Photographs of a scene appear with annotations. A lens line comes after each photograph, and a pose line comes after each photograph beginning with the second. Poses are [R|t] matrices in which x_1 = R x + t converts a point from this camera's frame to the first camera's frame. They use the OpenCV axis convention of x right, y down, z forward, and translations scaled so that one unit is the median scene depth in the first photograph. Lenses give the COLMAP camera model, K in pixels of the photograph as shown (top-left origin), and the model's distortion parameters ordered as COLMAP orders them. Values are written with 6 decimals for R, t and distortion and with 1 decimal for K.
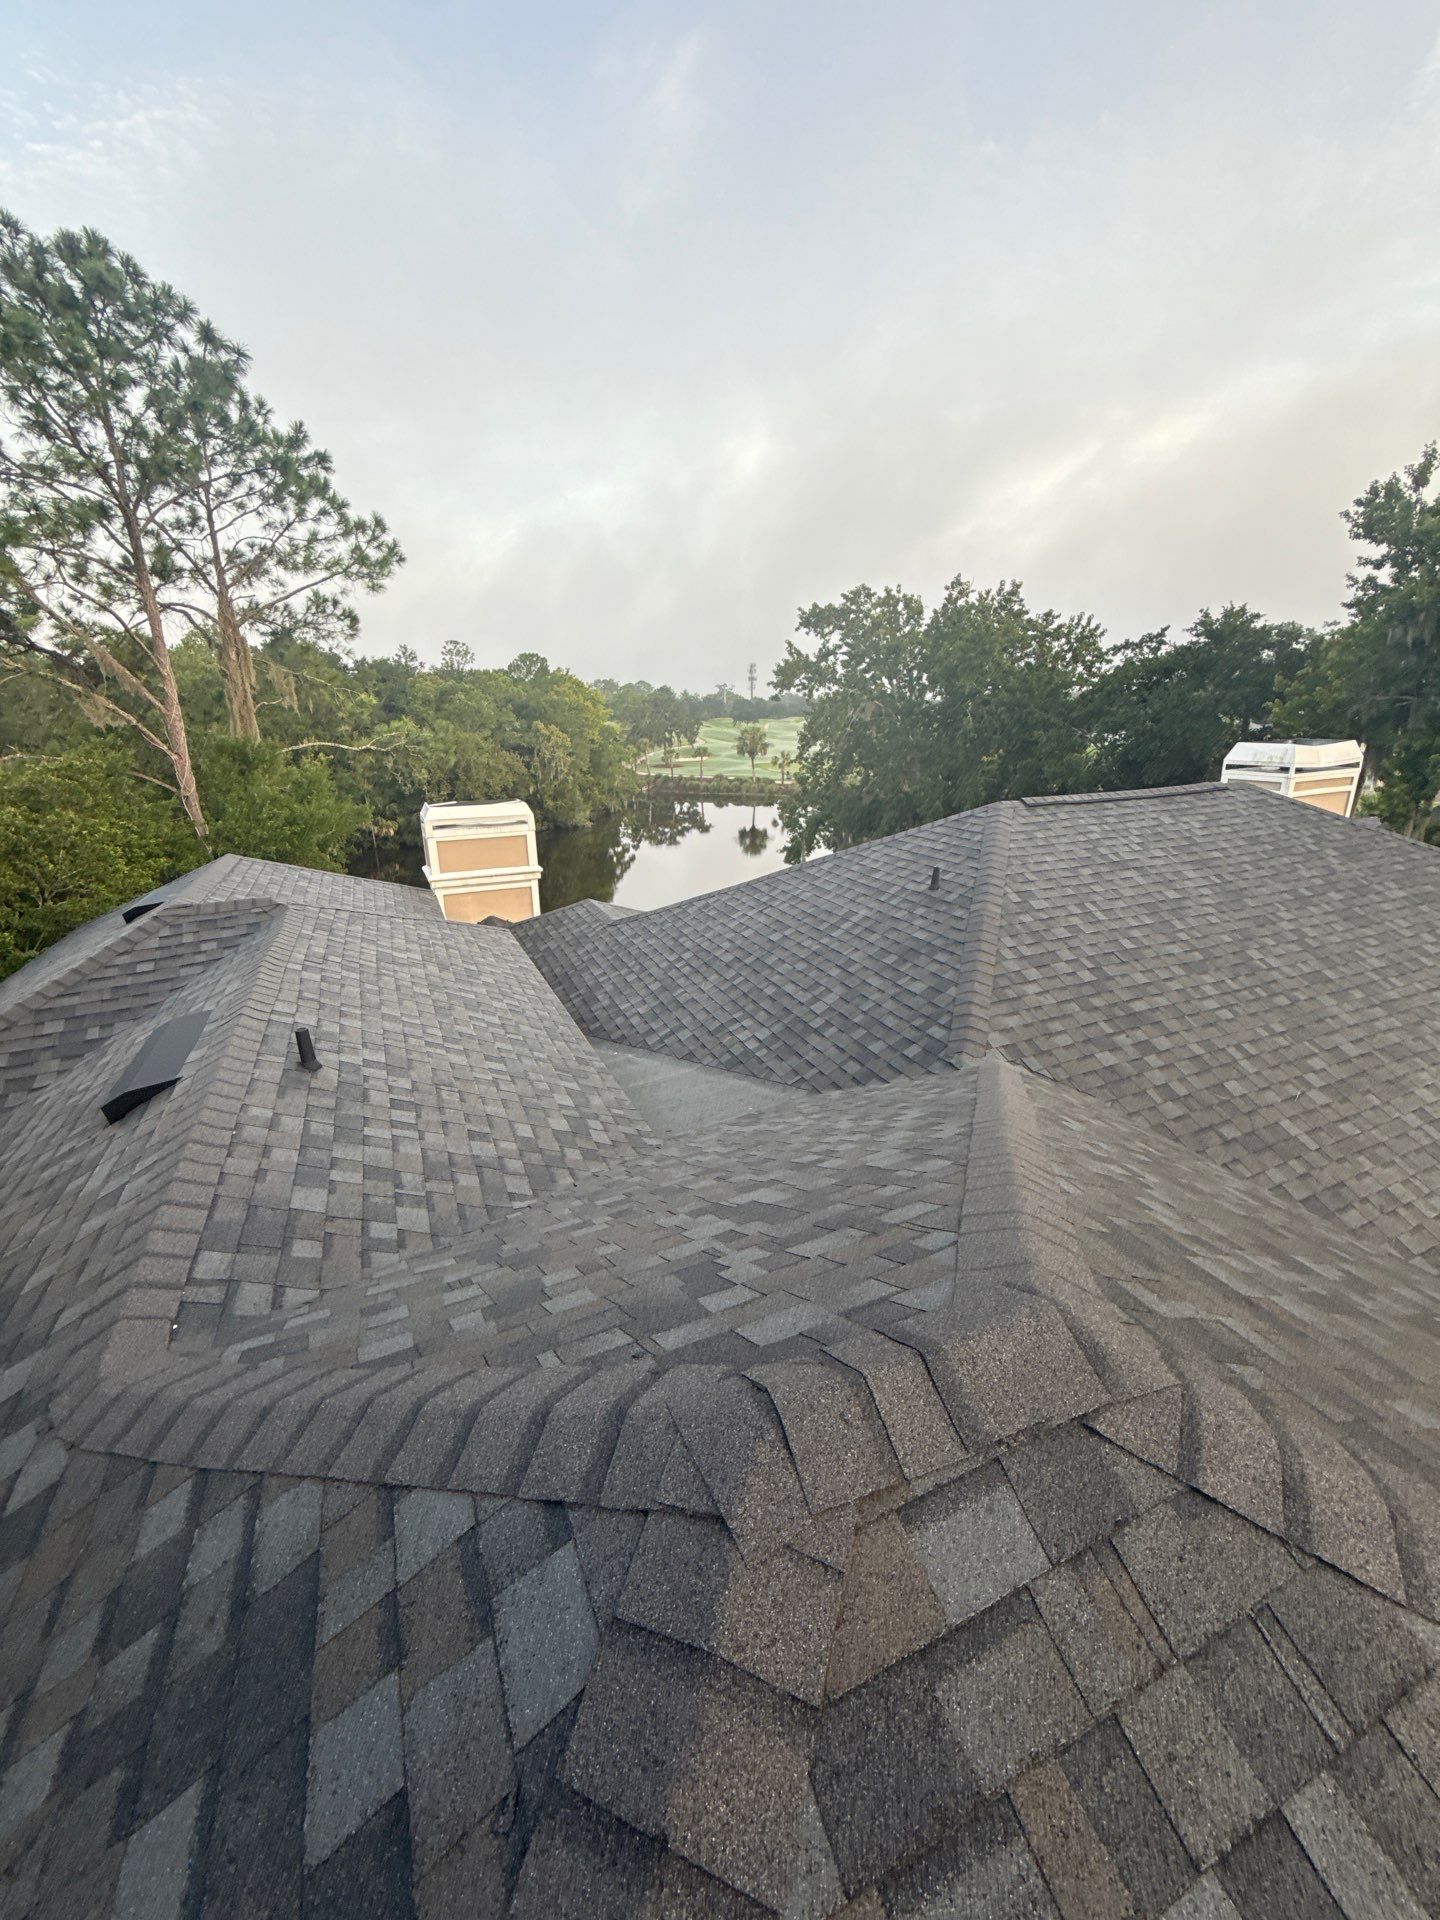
lens RADIAL K [[774.6, 0, 714.6], [0, 774.6, 955.2], [0, 0, 1]] dist [-0.006842, 0.000064]
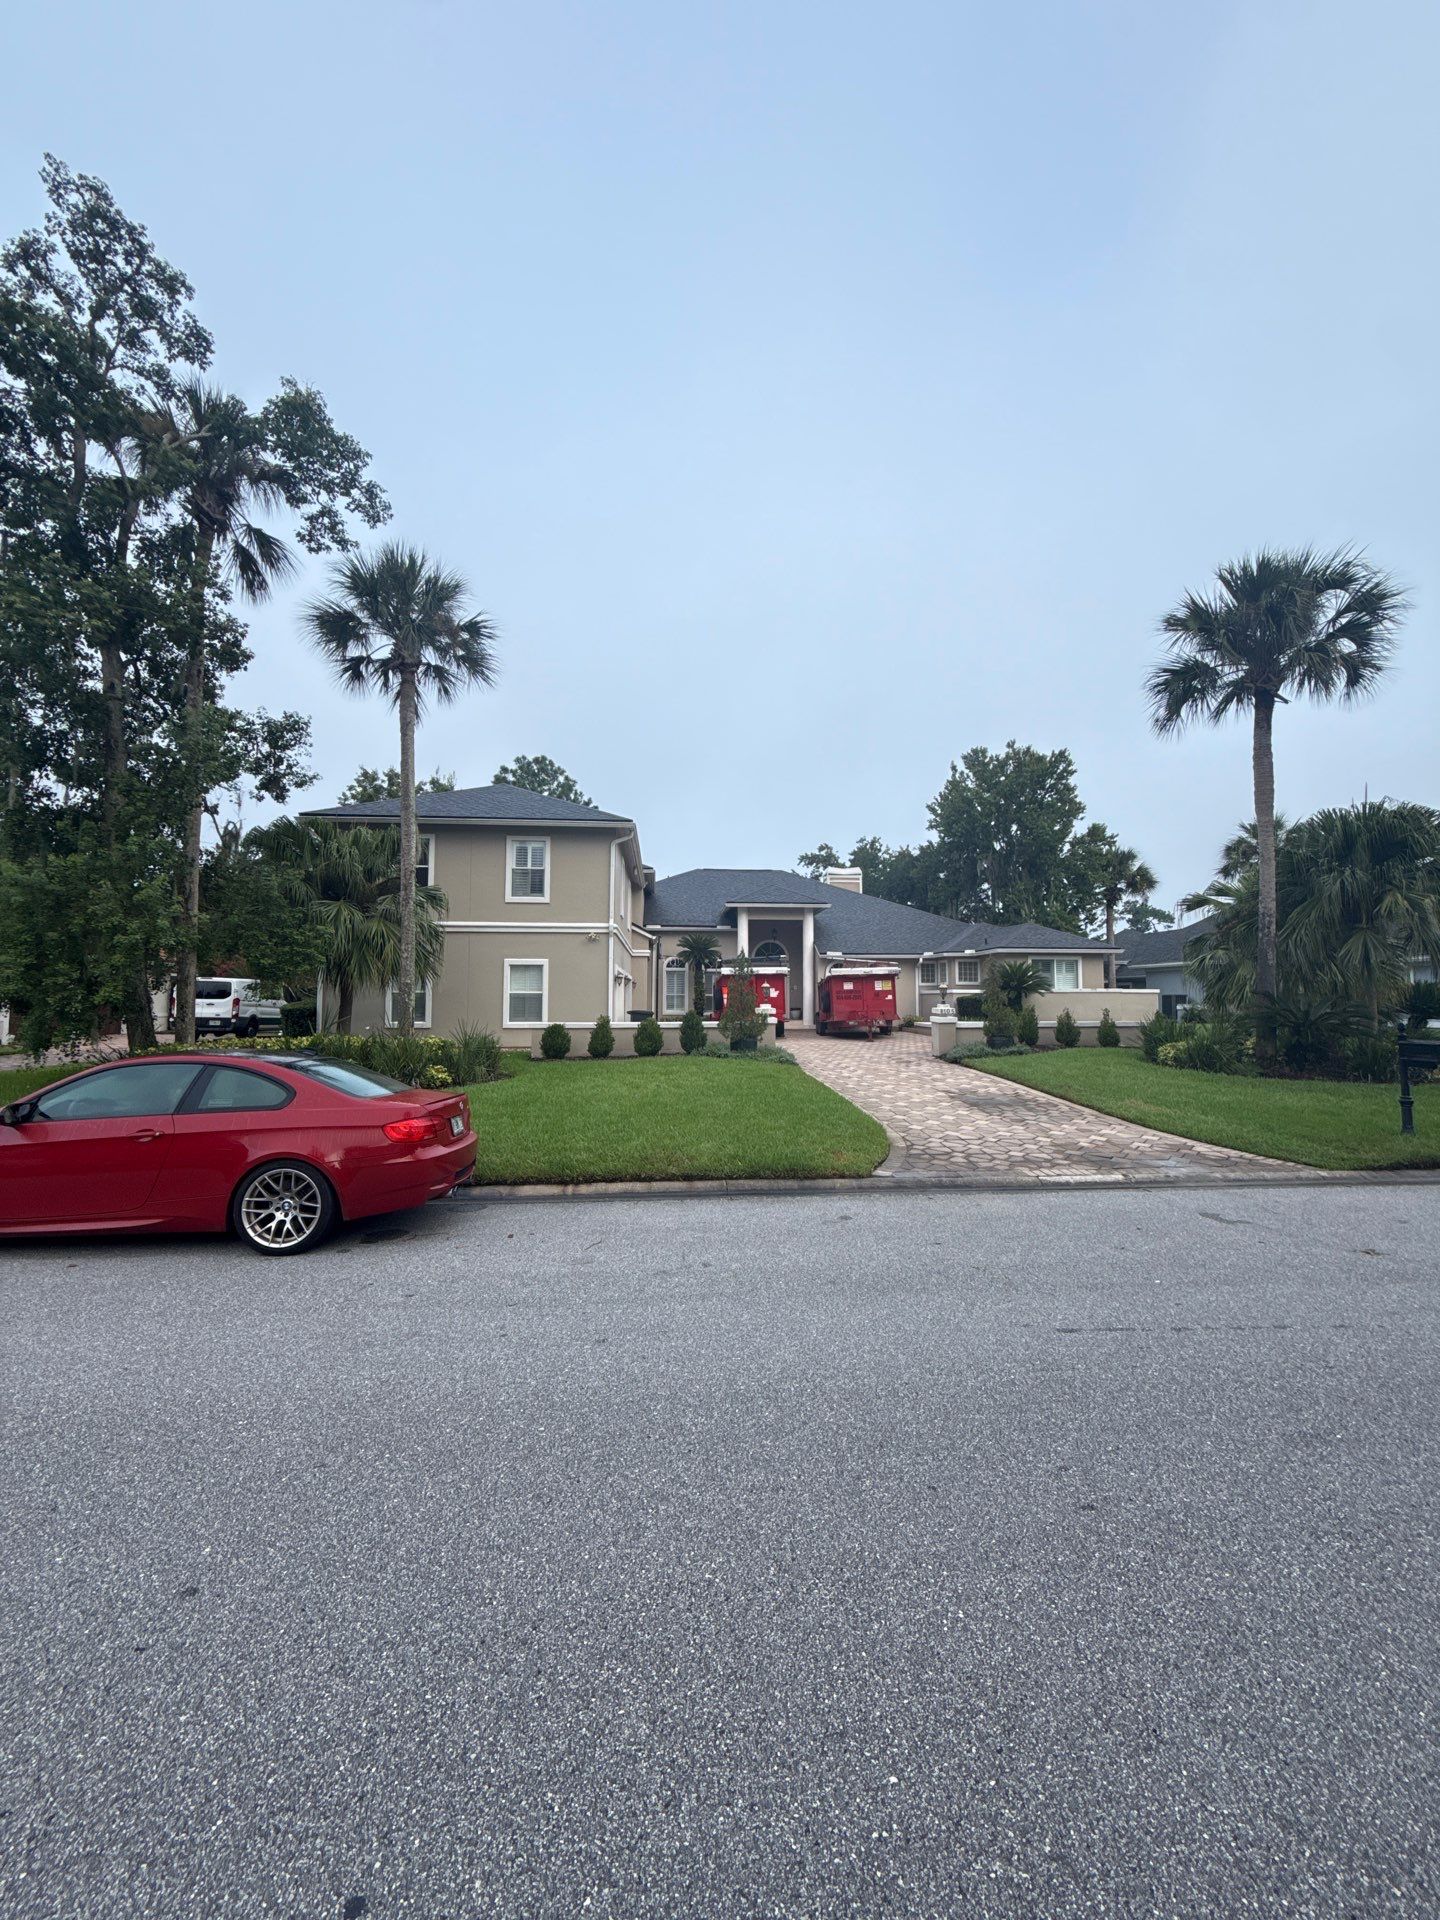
lens RADIAL K [[774.6, 0, 714.9], [0, 774.6, 956.4], [0, 0, 1]] dist [-0.006842, 0.000064]
pose [[0.942014, 0.003881, -0.335551, 0.846722], [-0.121771, 0.935729, -0.331034, 0.748612], [0.312700, 0.352699, 0.881942, -1.174744]]
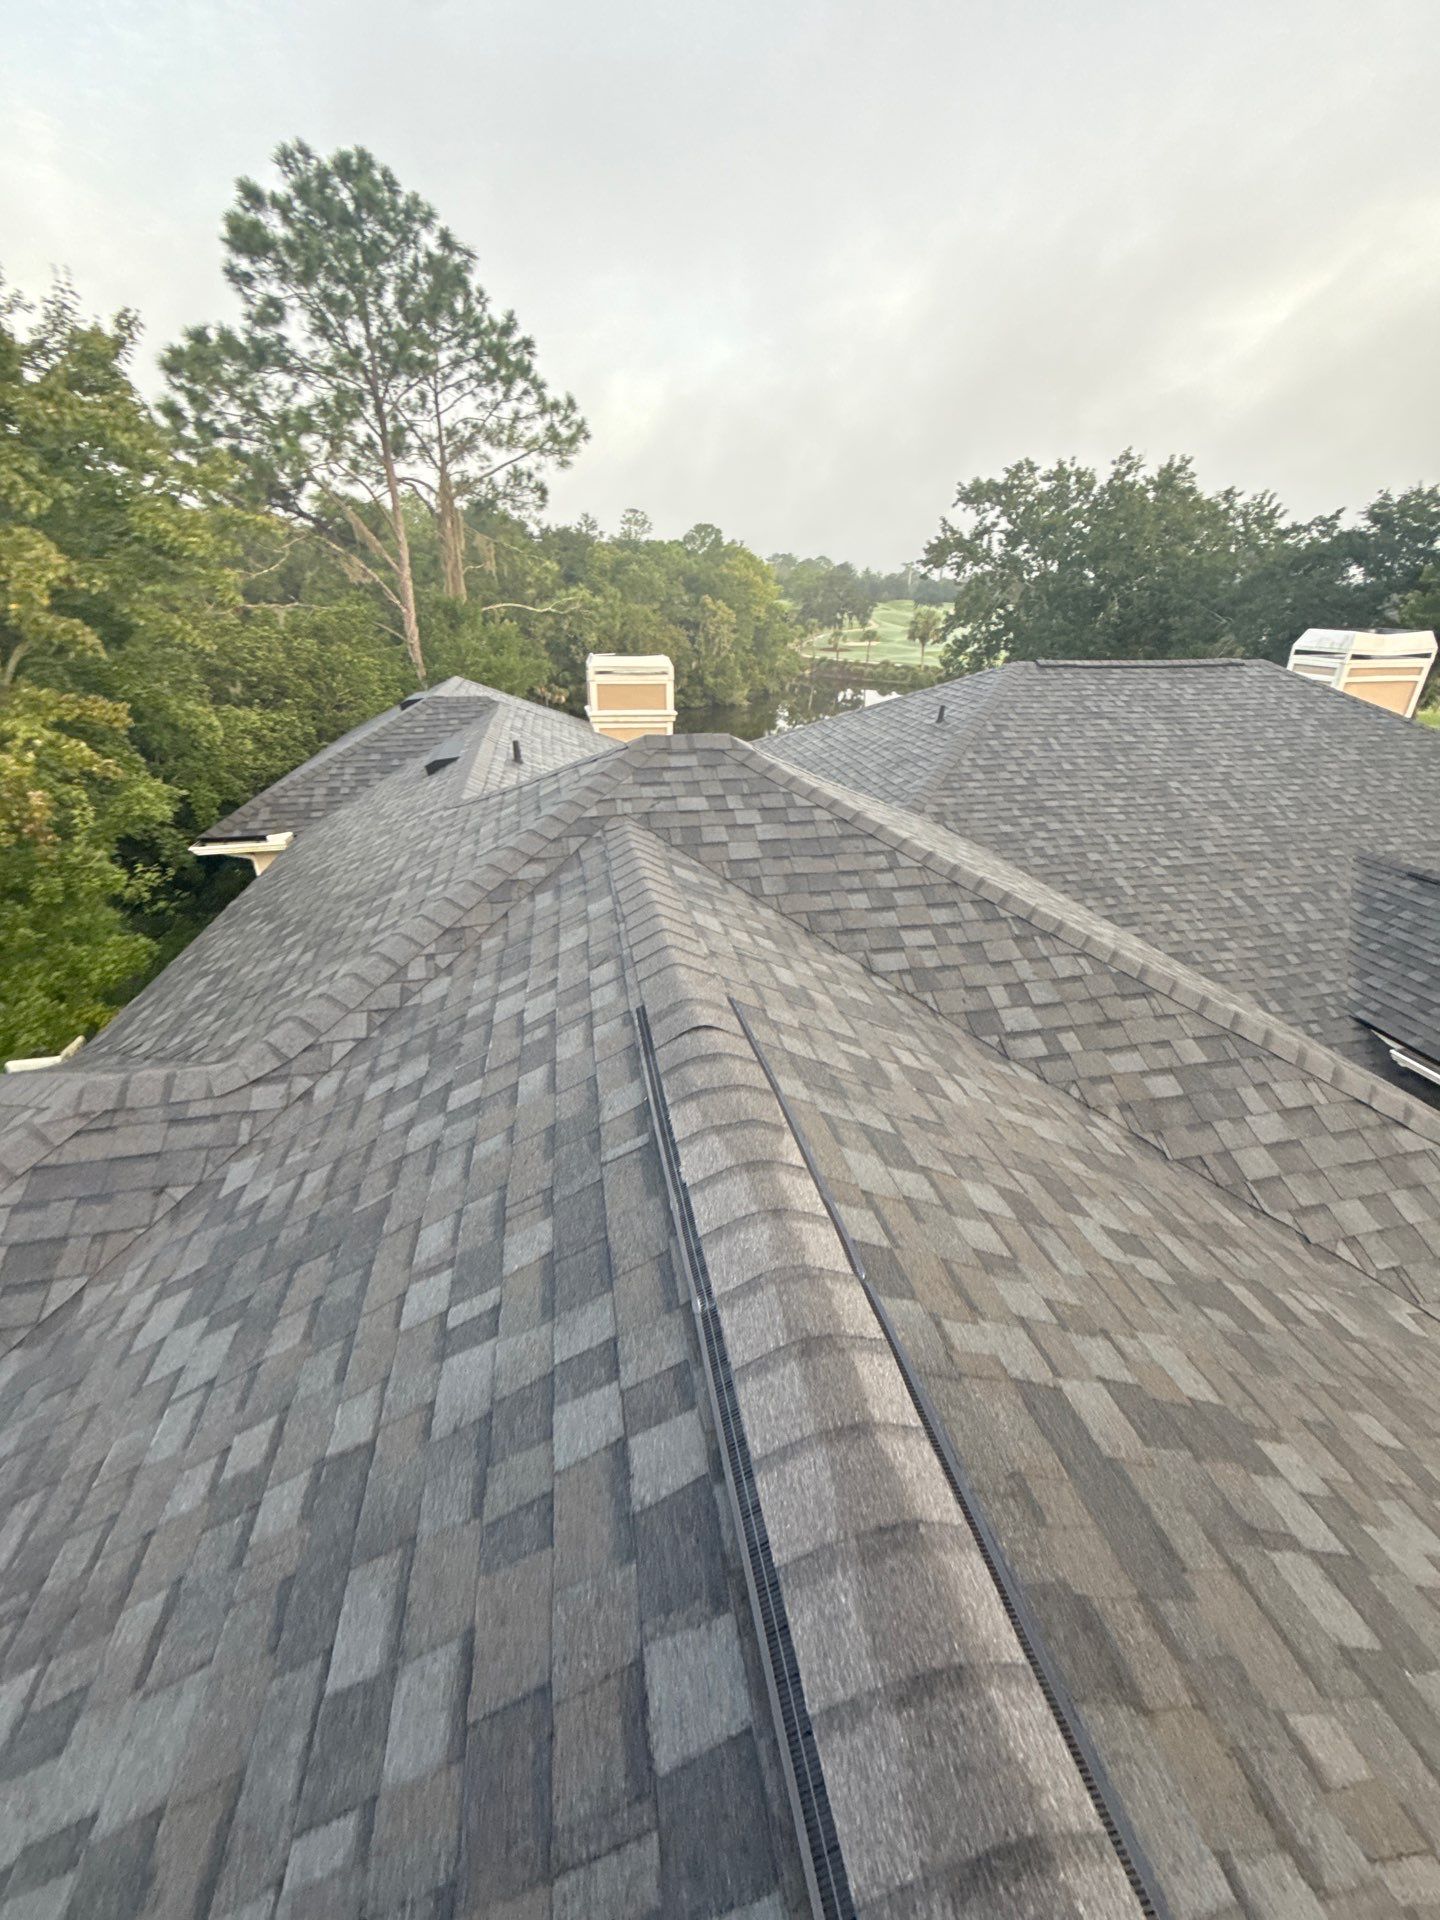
lens RADIAL K [[774.6, 0, 708.7], [0, 774.6, 958.3], [0, 0, 1]] dist [-0.006842, 0.000064]
pose [[0.975653, 0.119154, -0.184130, 0.072418], [-0.092376, 0.984702, 0.147747, 0.061247], [0.198918, -0.127141, 0.971734, -0.172768]]
